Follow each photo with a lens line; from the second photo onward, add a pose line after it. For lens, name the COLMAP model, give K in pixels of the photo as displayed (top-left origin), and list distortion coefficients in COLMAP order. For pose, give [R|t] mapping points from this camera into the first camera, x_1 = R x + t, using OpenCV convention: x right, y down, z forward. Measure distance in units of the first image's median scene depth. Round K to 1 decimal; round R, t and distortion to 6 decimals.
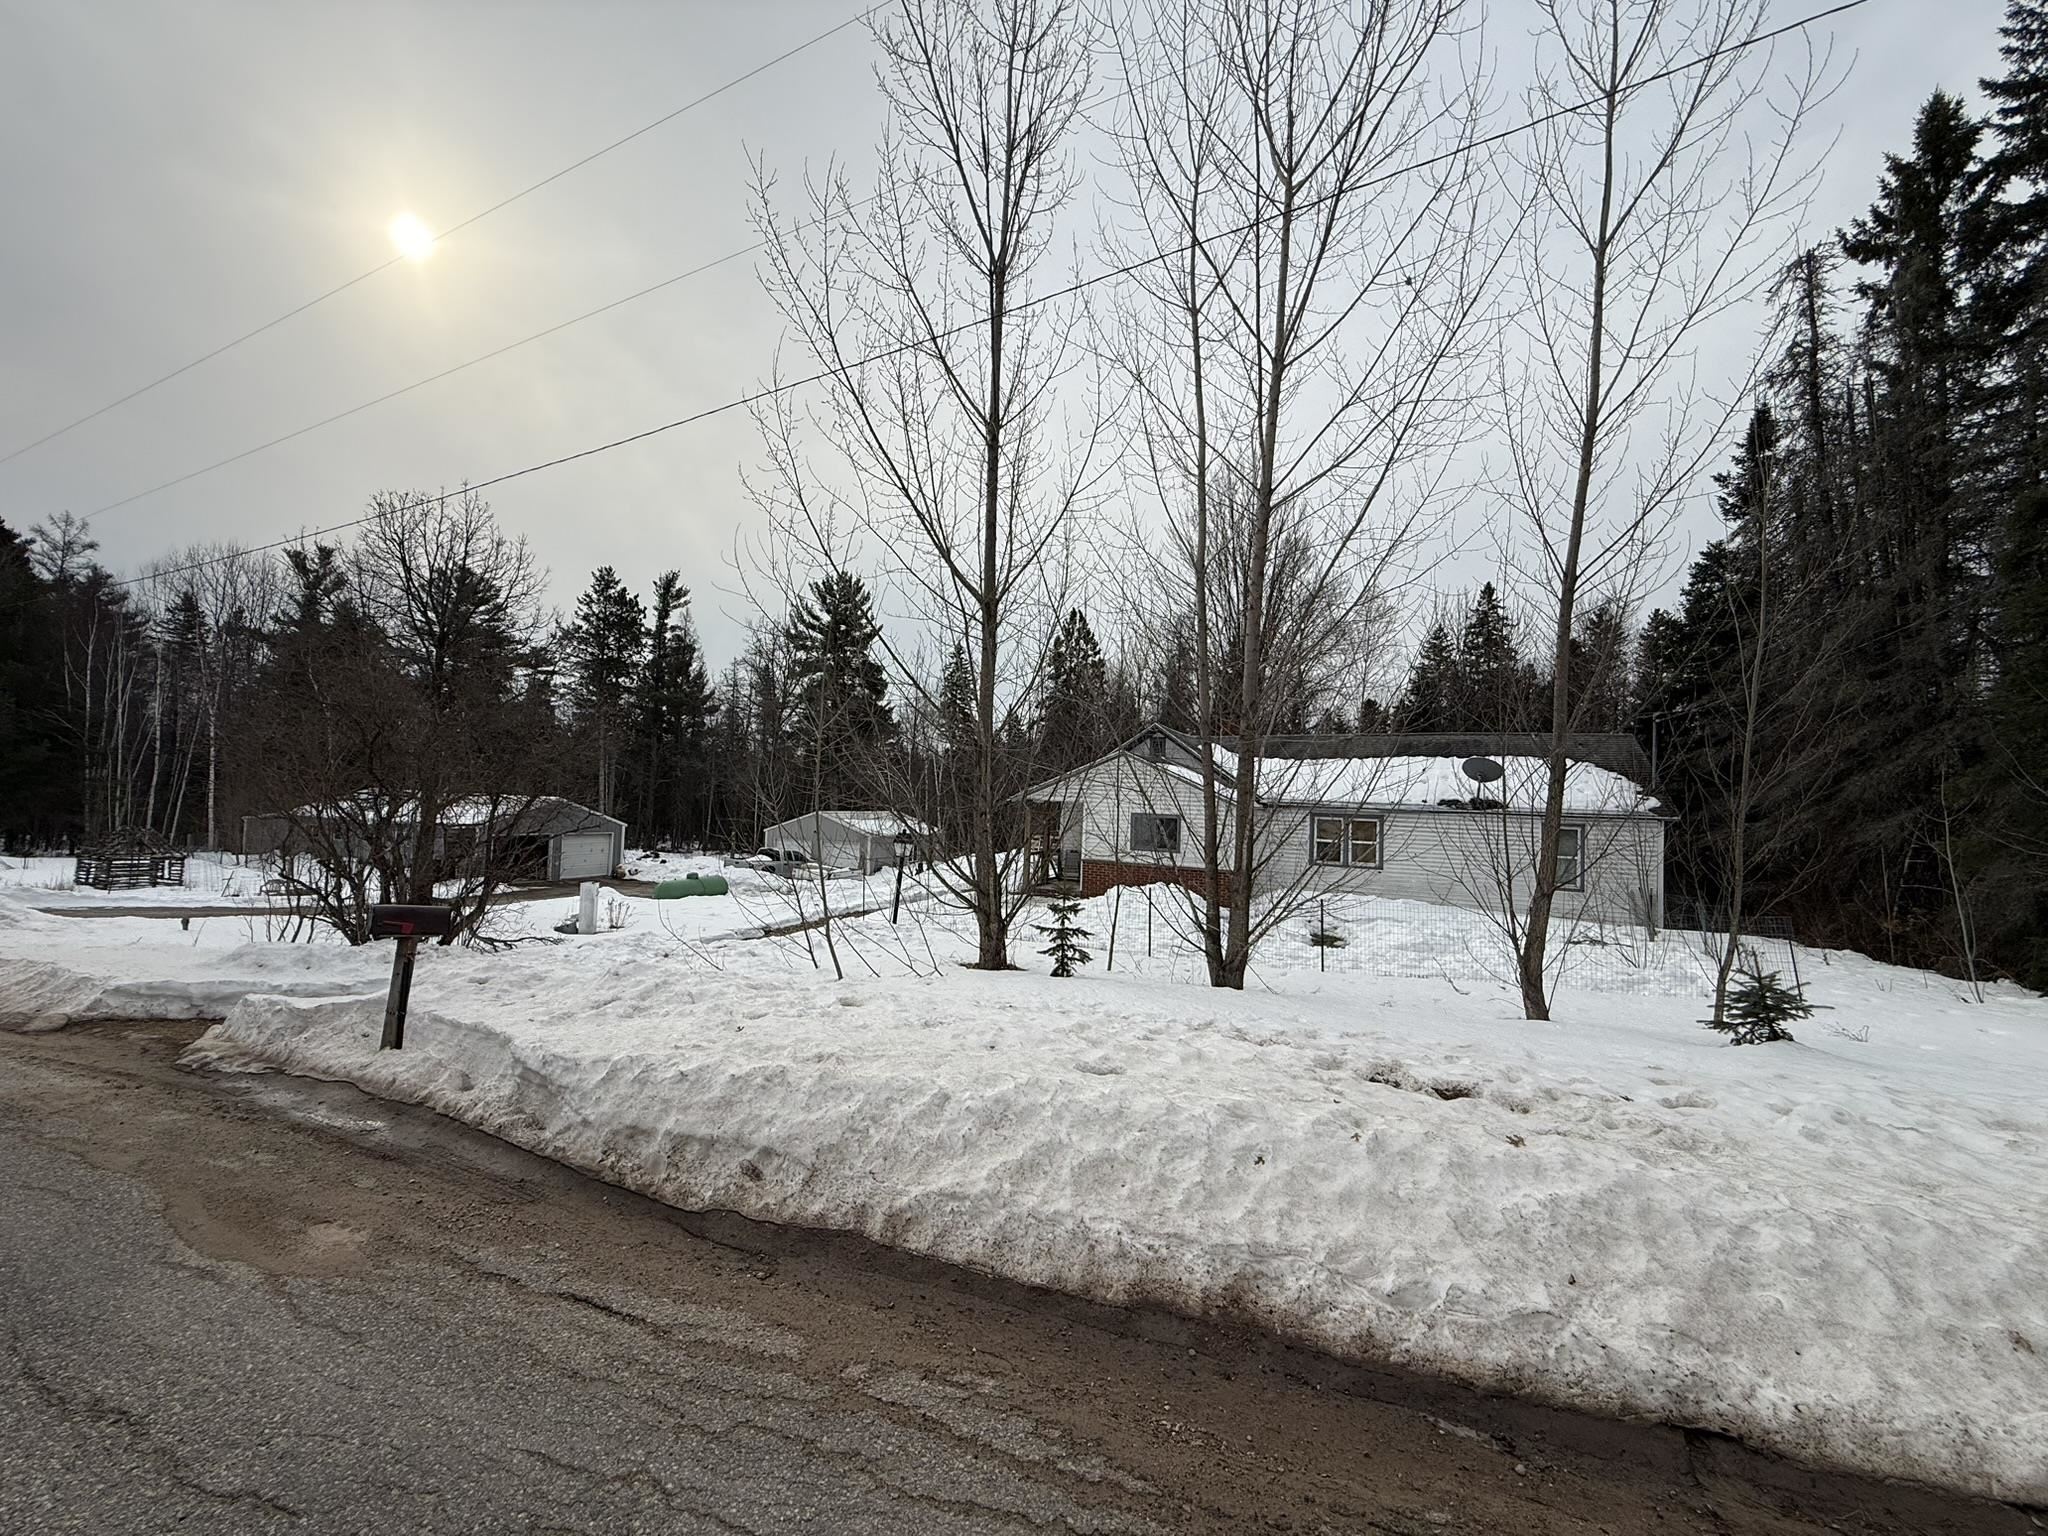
lens RADIAL K [[802.5, 0, 1024.0], [0, 802.5, 768.0], [0, 0, 1]] dist [0.000778, 0.000087]
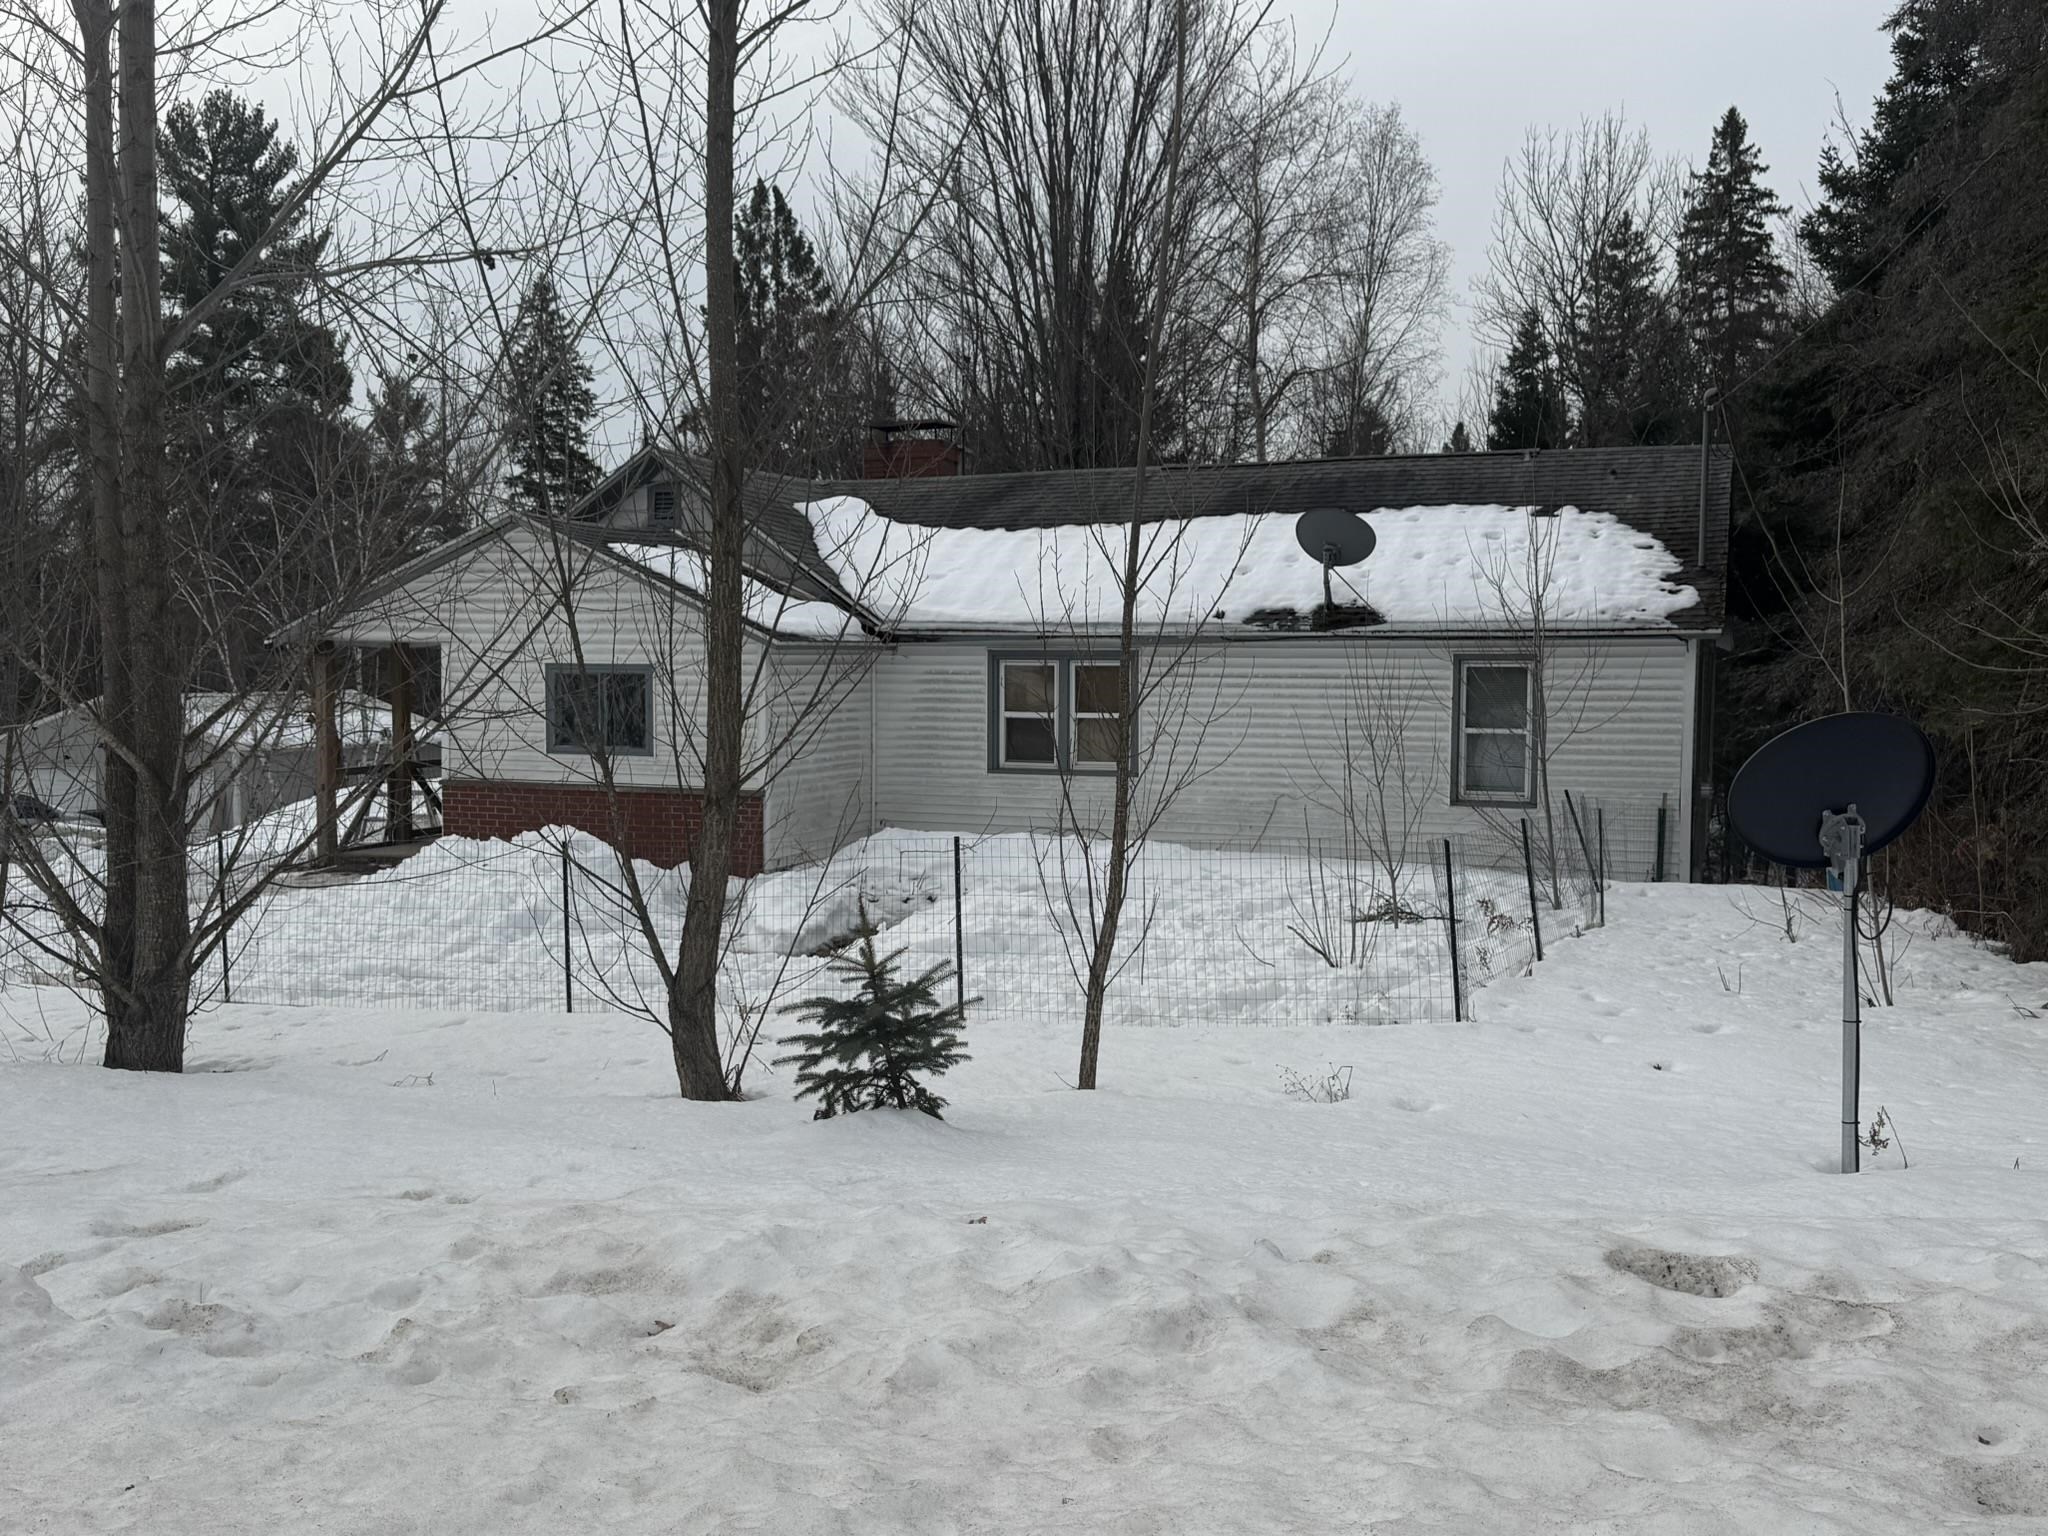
lens RADIAL K [[1853.0, 0, 1024.0], [0, 1853.0, 768.0], [0, 0, 1]] dist [0.154411, -0.299523]
pose [[0.994606, -0.038382, 0.096357, 0.286659], [0.028556, 0.994440, 0.101360, 0.018359], [-0.099712, -0.098061, 0.990172, 0.010419]]
